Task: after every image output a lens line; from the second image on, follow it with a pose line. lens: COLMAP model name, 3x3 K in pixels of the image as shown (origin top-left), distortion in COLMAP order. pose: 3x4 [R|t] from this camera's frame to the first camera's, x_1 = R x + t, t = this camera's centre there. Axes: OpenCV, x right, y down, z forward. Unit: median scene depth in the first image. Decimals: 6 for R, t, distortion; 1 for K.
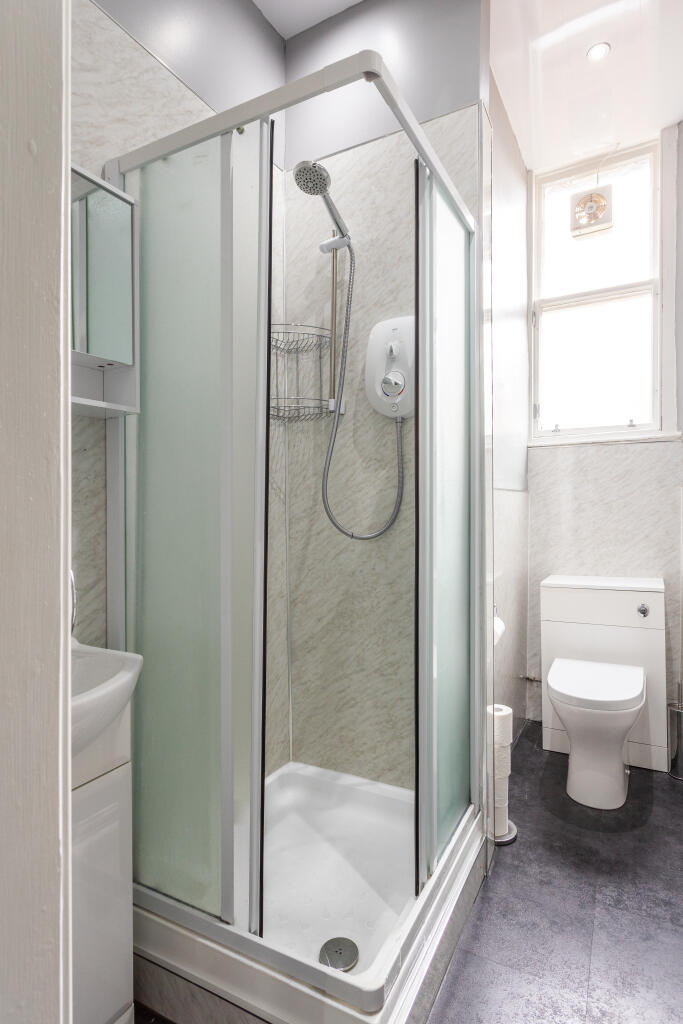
lens RADIAL K [[538.6, 0, 347.0], [0, 538.6, 513.7], [0, 0, 1]] dist [-0.003895, 0.000961]
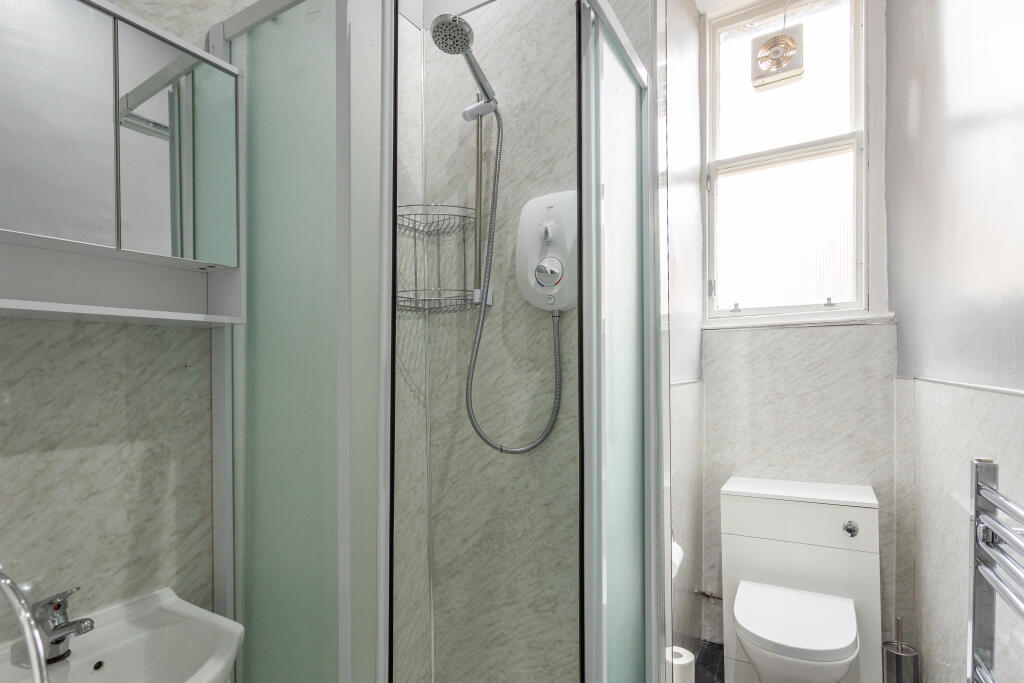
lens RADIAL K [[491.4, 0, 457.0], [0, 491.4, 355.1], [0, 0, 1]] dist [-0.001016, 0.000365]
pose [[0.996143, -0.005138, -0.087597, 0.008450], [0.005460, 0.999979, 0.003431, -0.107448], [0.087577, -0.003896, 0.996150, 0.203843]]
